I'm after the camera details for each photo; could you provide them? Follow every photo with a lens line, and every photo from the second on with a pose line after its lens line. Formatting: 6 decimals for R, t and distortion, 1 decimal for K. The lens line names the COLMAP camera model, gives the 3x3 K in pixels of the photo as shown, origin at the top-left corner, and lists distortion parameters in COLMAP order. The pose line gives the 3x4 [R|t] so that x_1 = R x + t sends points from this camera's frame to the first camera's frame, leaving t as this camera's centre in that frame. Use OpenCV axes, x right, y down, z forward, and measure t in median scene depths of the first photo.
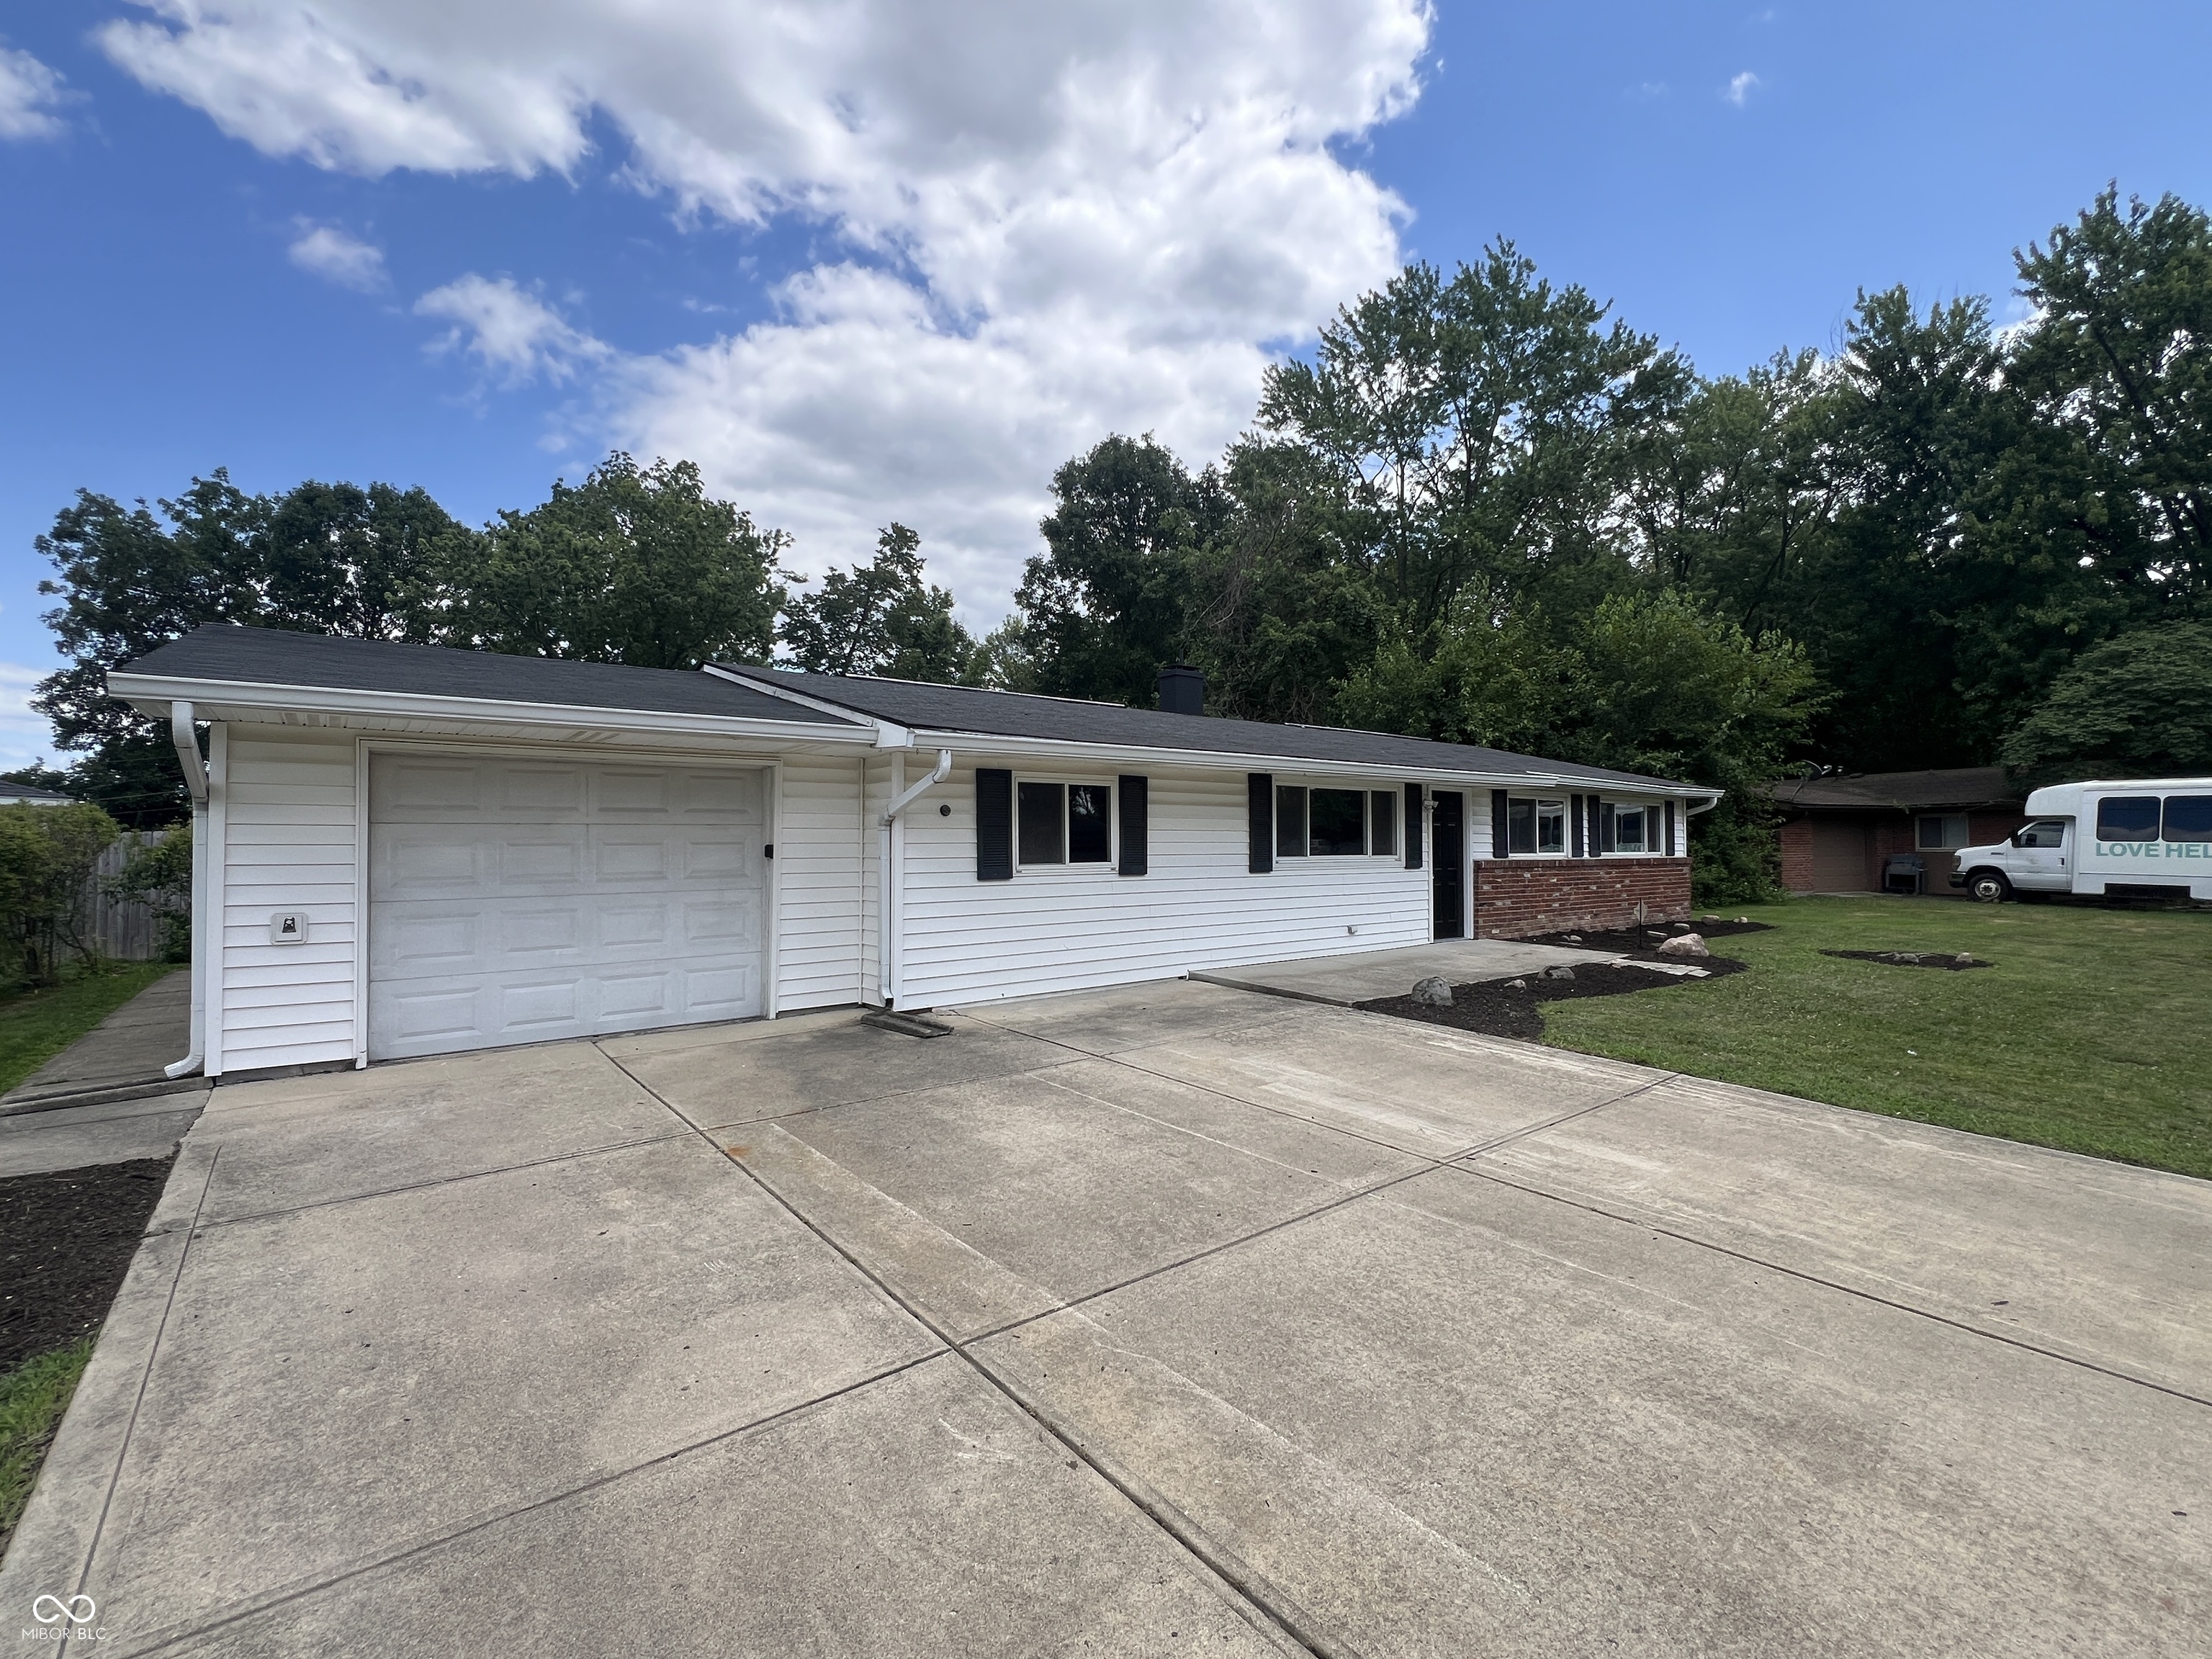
lens RADIAL K [[987.7, 0, 1106.0], [0, 987.7, 829.5], [0, 0, 1]] dist [-0.000632, 0.003291]
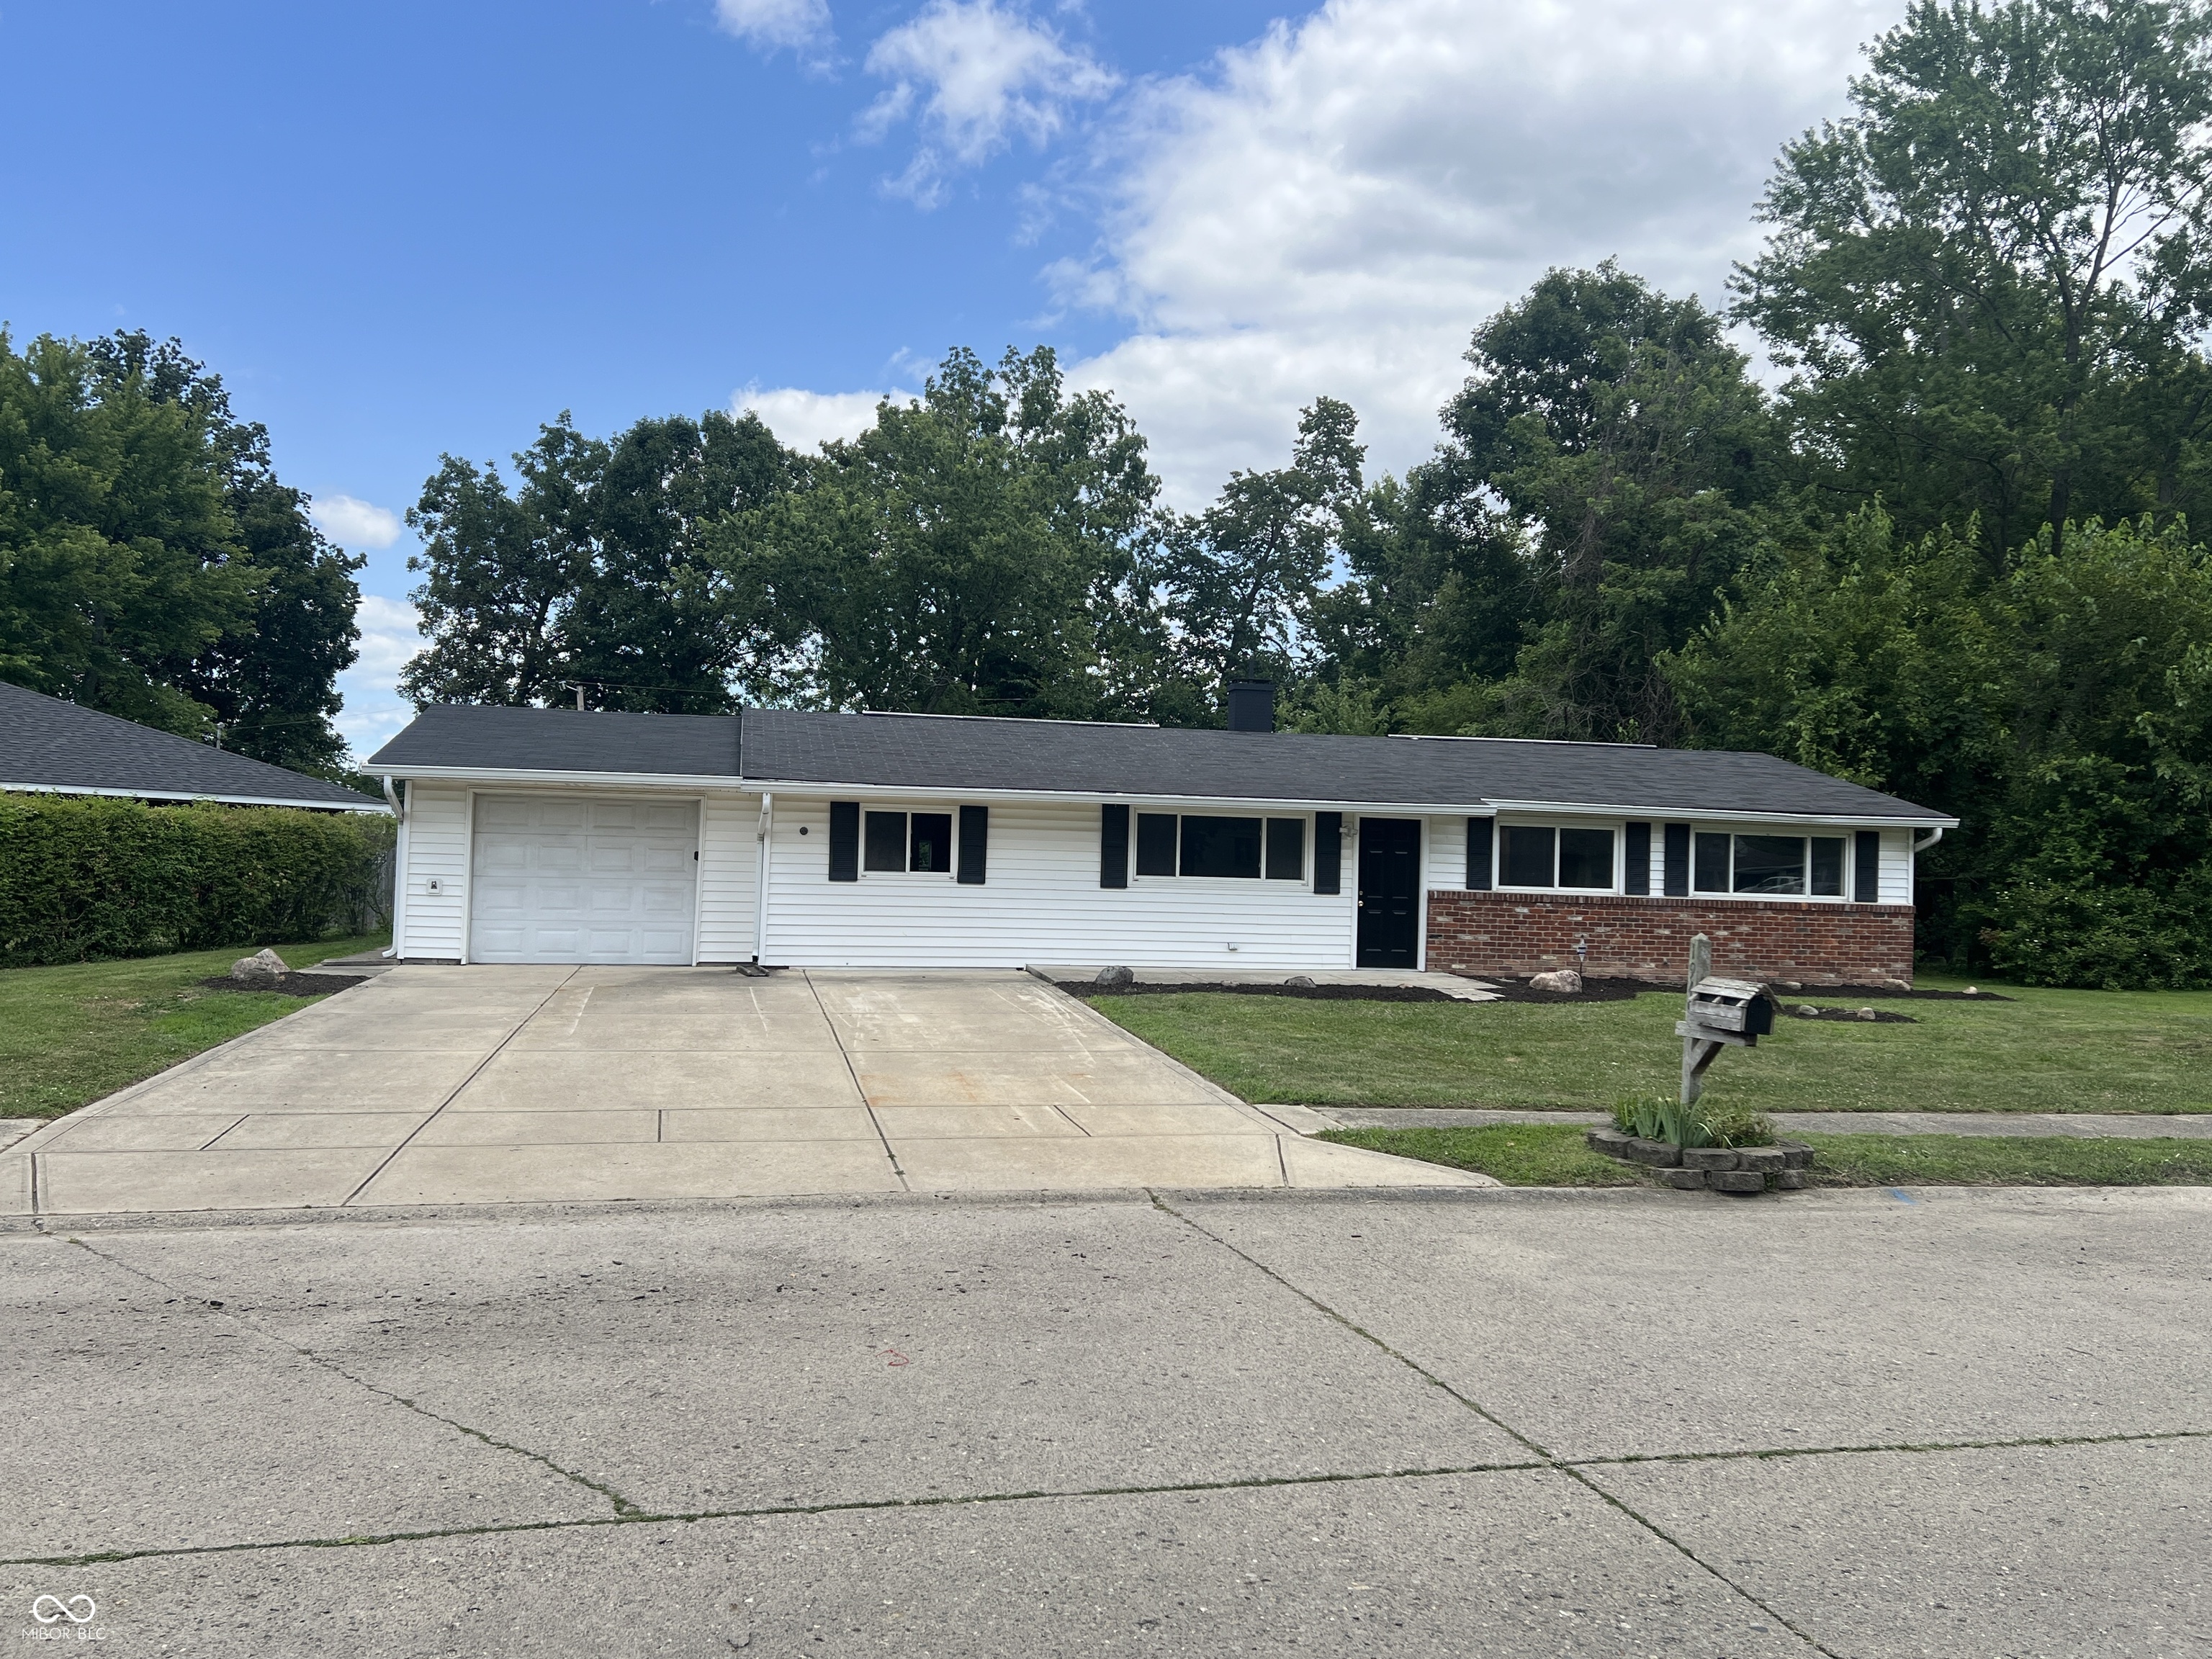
lens RADIAL K [[1772.6, 0, 1106.0], [0, 1772.6, 829.5], [0, 0, 1]] dist [0.071960, -0.002145]
pose [[0.896001, 0.020657, -0.443571, 0.961261], [-0.024864, 0.999684, -0.003670, -0.015934], [0.443355, 0.014318, 0.896232, -0.785787]]
